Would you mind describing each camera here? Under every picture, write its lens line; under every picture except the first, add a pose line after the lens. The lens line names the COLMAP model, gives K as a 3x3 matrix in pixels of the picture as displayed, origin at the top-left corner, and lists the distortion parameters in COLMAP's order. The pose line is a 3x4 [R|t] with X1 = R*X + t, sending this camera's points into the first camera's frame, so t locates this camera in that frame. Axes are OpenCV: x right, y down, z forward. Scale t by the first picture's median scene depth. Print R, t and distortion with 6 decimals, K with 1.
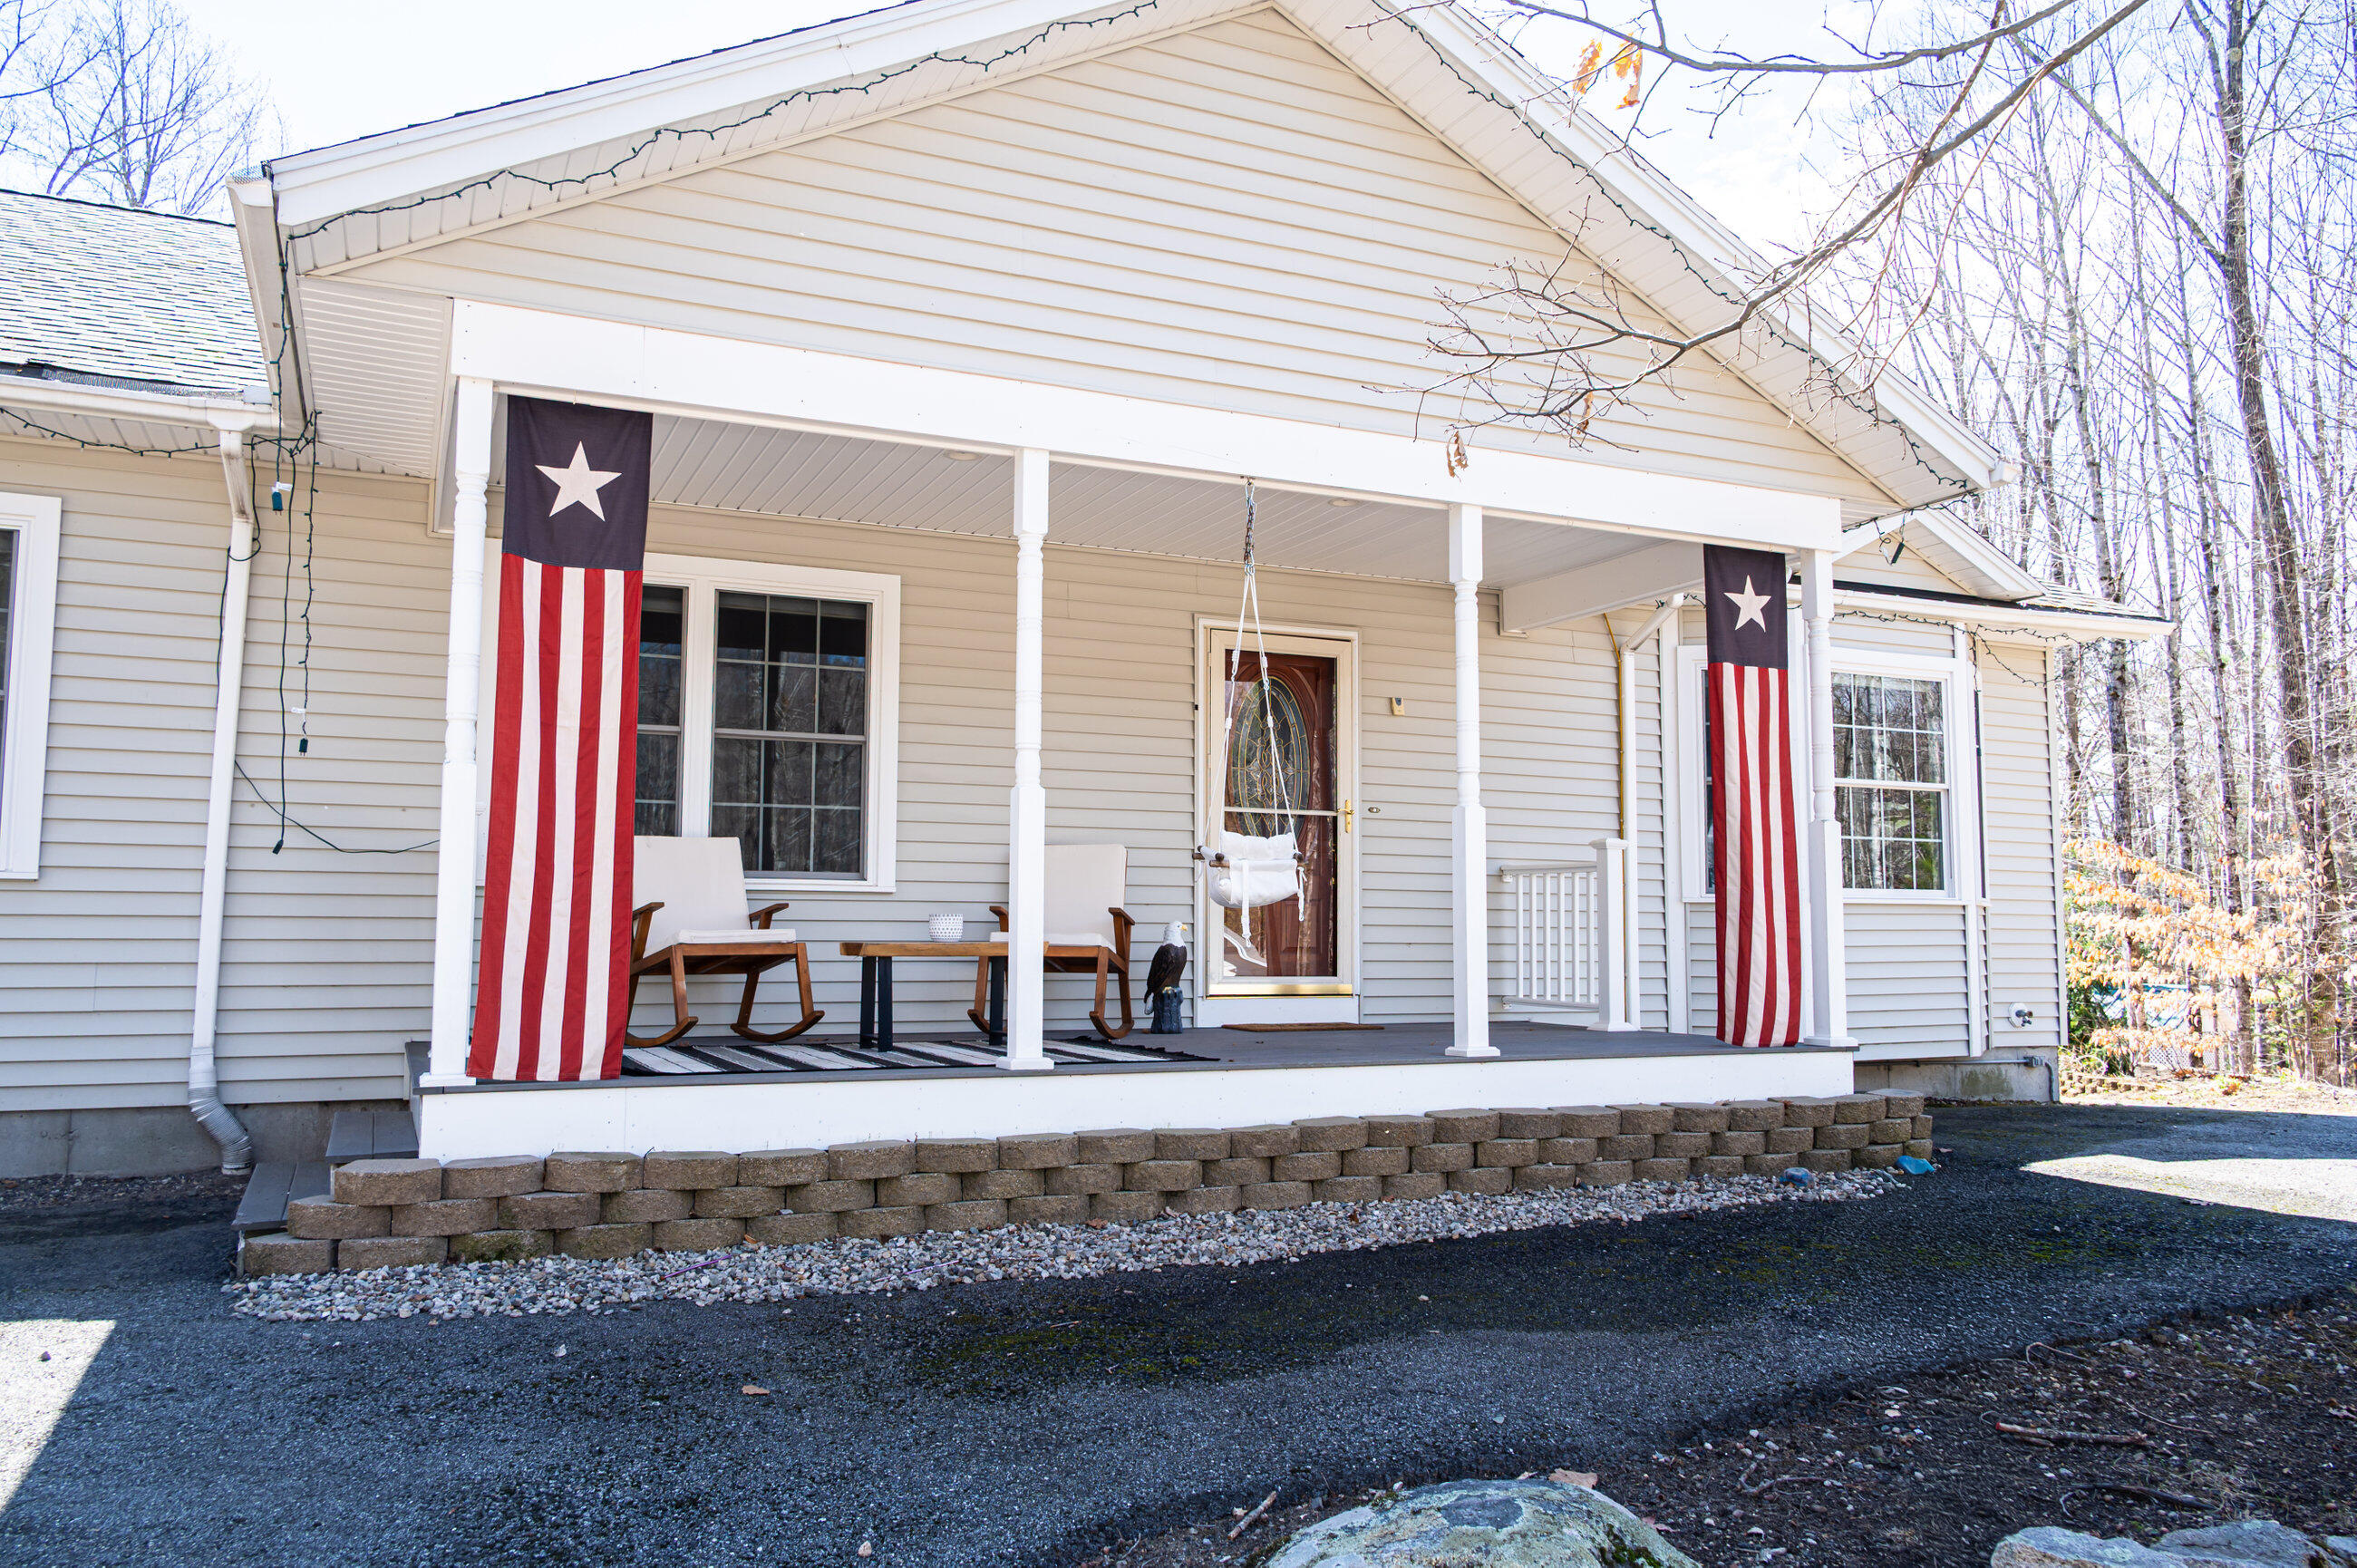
lens RADIAL K [[1670.7, 0, 1178.5], [0, 1670.7, 784.0], [0, 0, 1]] dist [-0.003273, -0.002422]
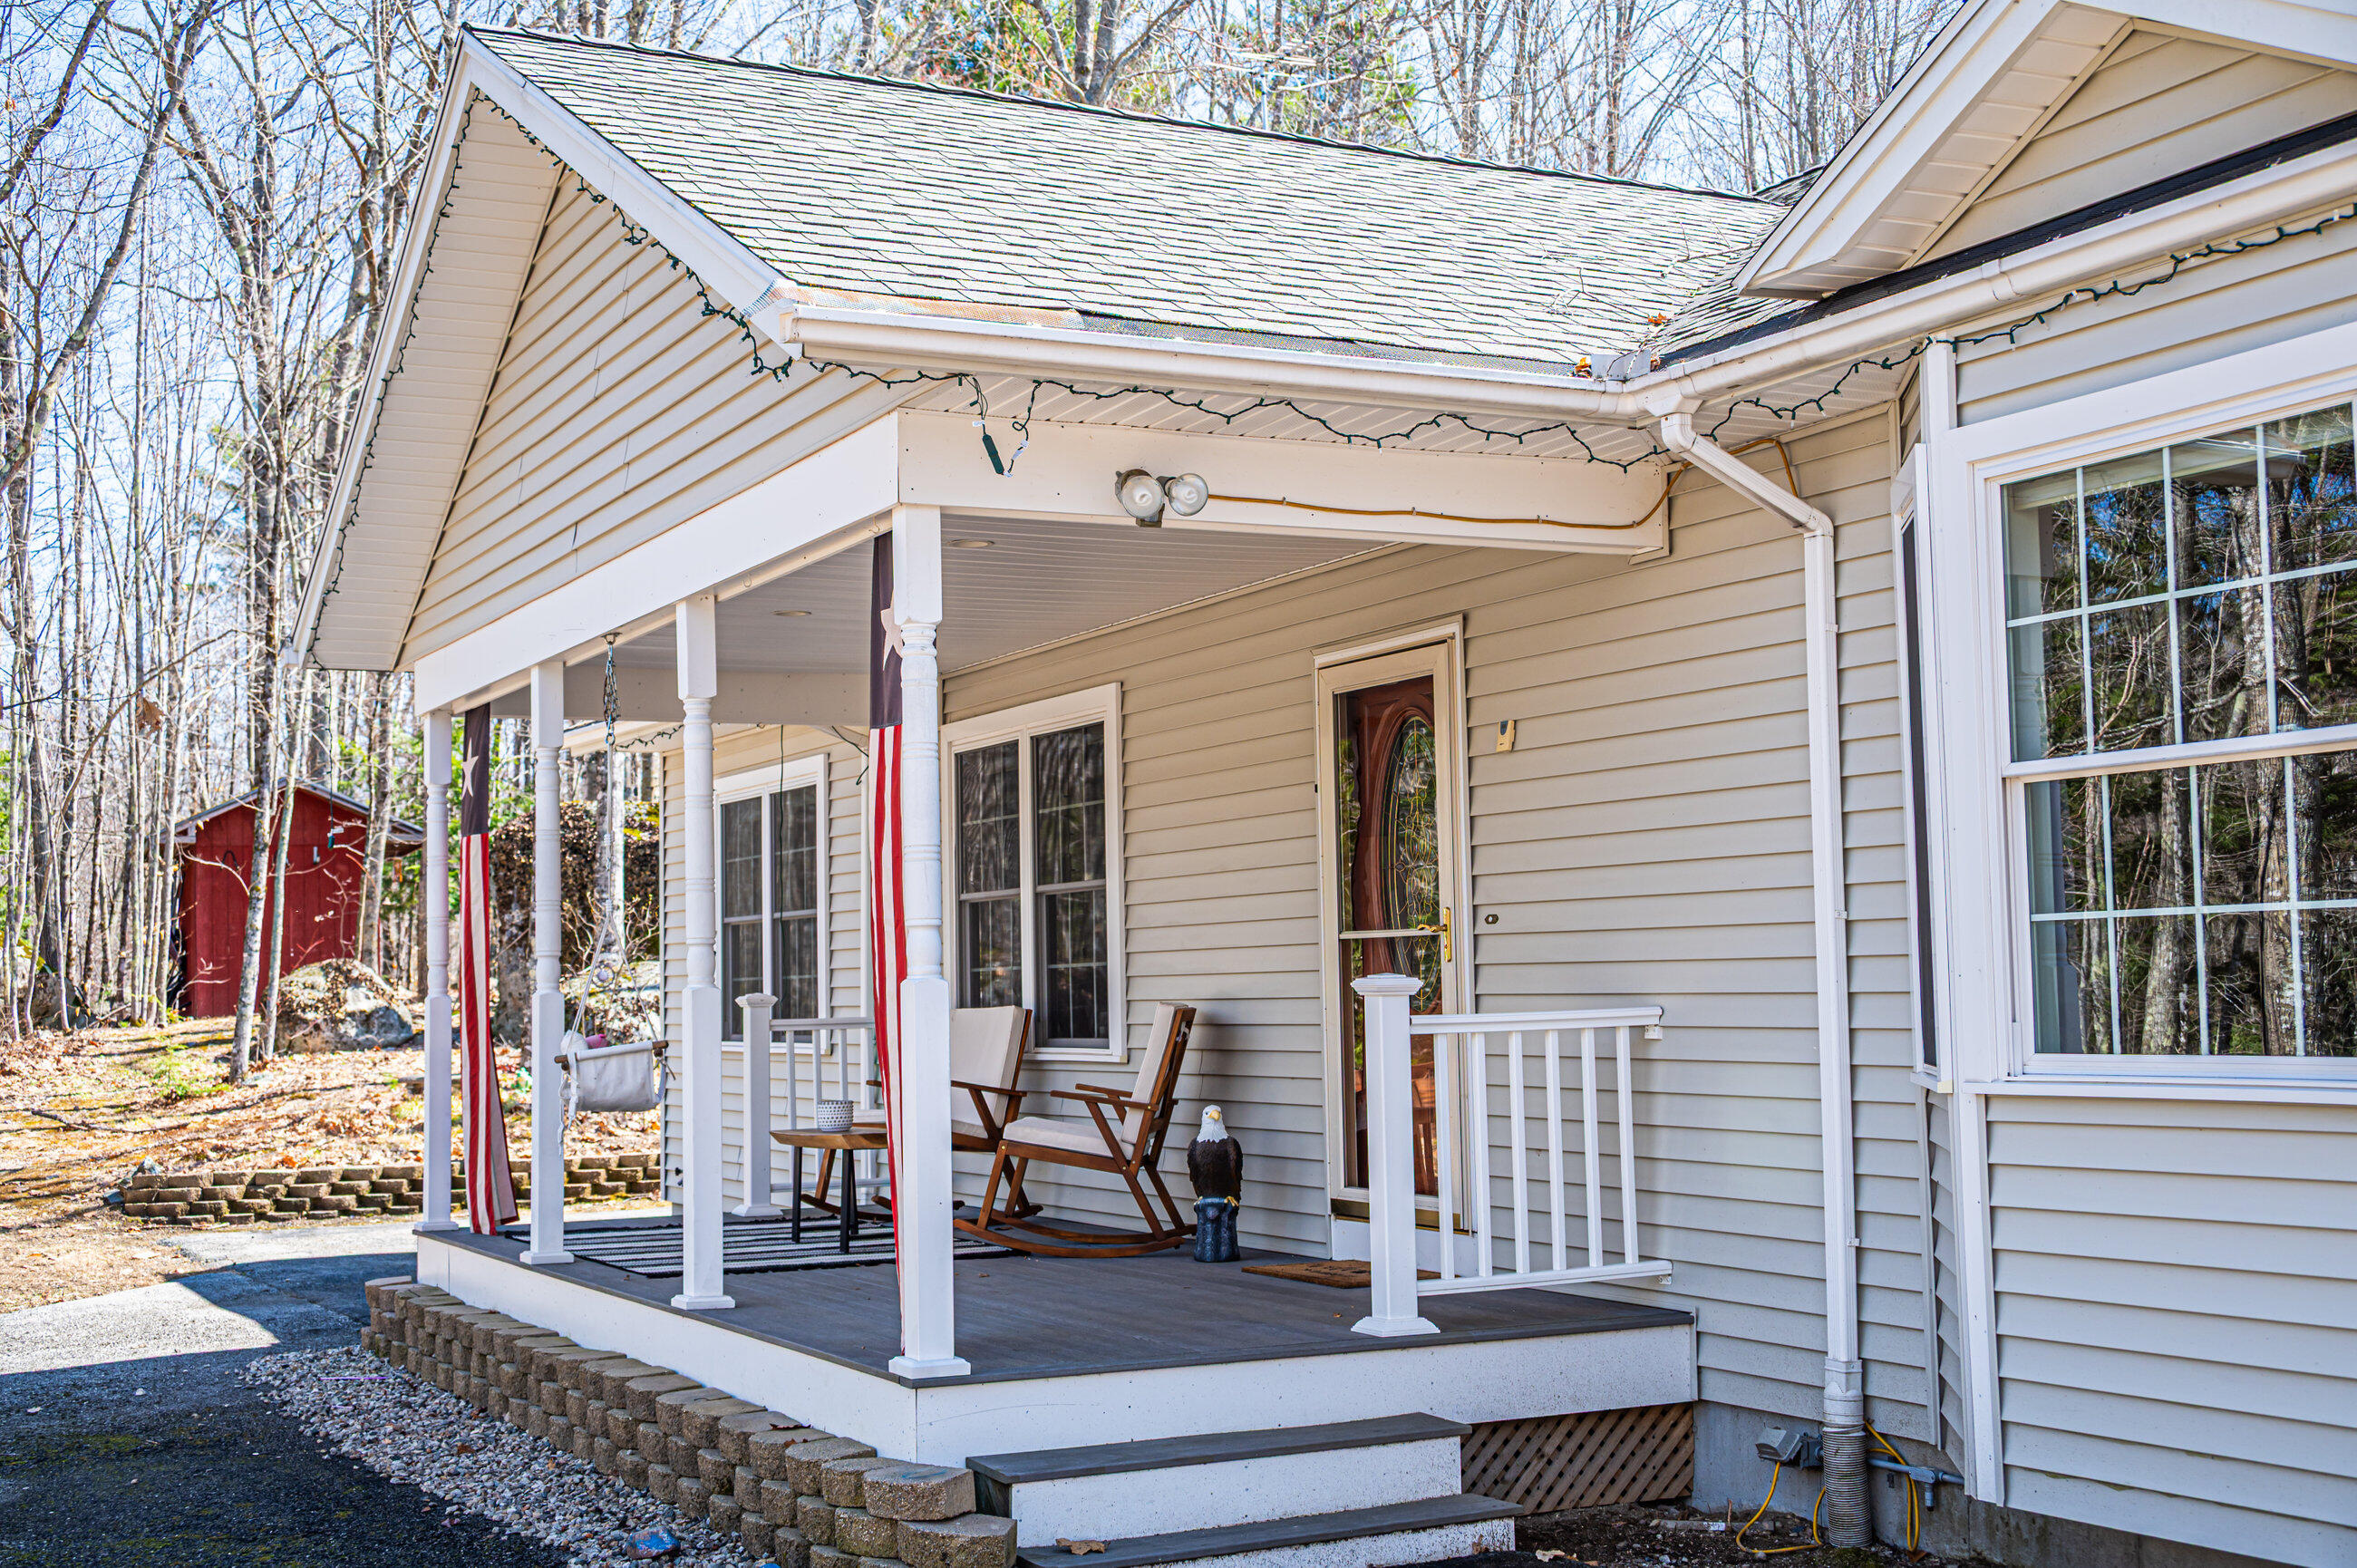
lens RADIAL K [[2870.2, 0, 1178.5], [0, 2870.2, 784.0], [0, 0, 1]] dist [0.003822, -0.032972]
pose [[0.055517, -0.079138, -0.995317, 1.306569], [0.111830, 0.991074, -0.072564, 0.034616], [0.992175, -0.107277, 0.063871, 0.968889]]
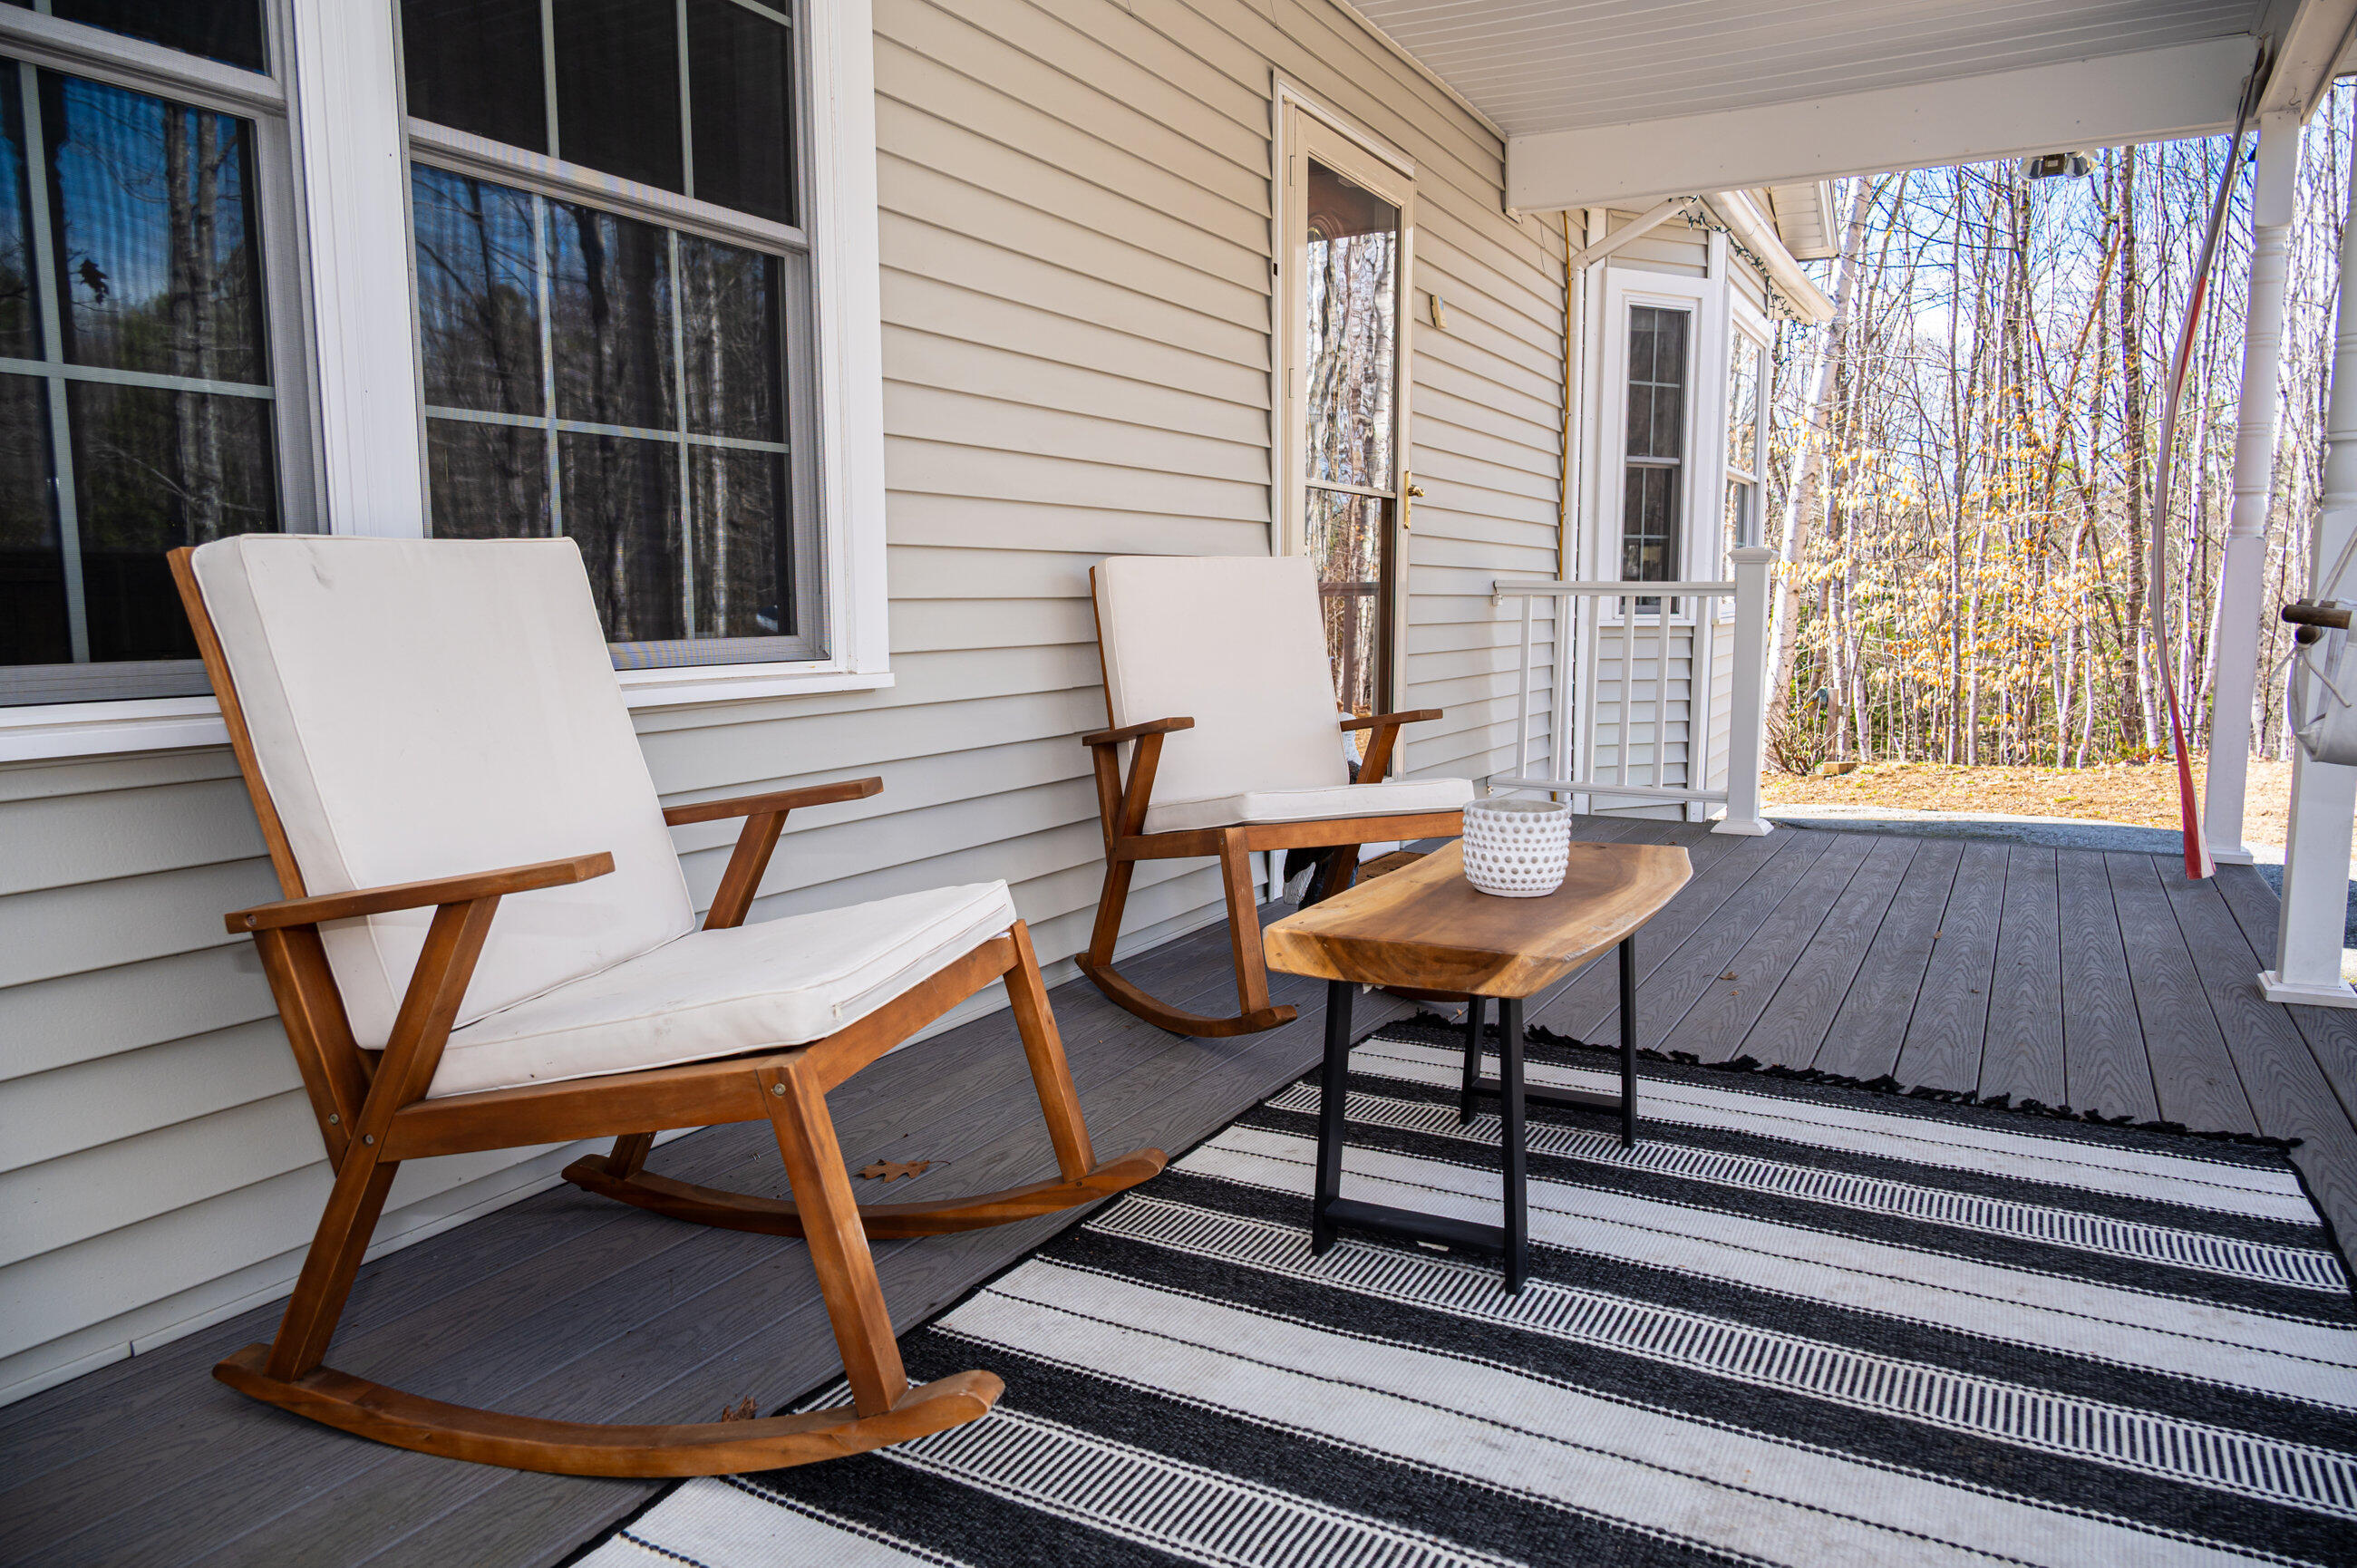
lens RADIAL K [[1555.6, 0, 1178.5], [0, 1555.6, 784.0], [0, 0, 1]] dist [0.002660, -0.001303]
pose [[0.796765, -0.077926, 0.599243, -0.337871], [-0.054693, 0.978281, 0.199936, 0.014114], [-0.601809, -0.192077, 0.775199, 0.703155]]
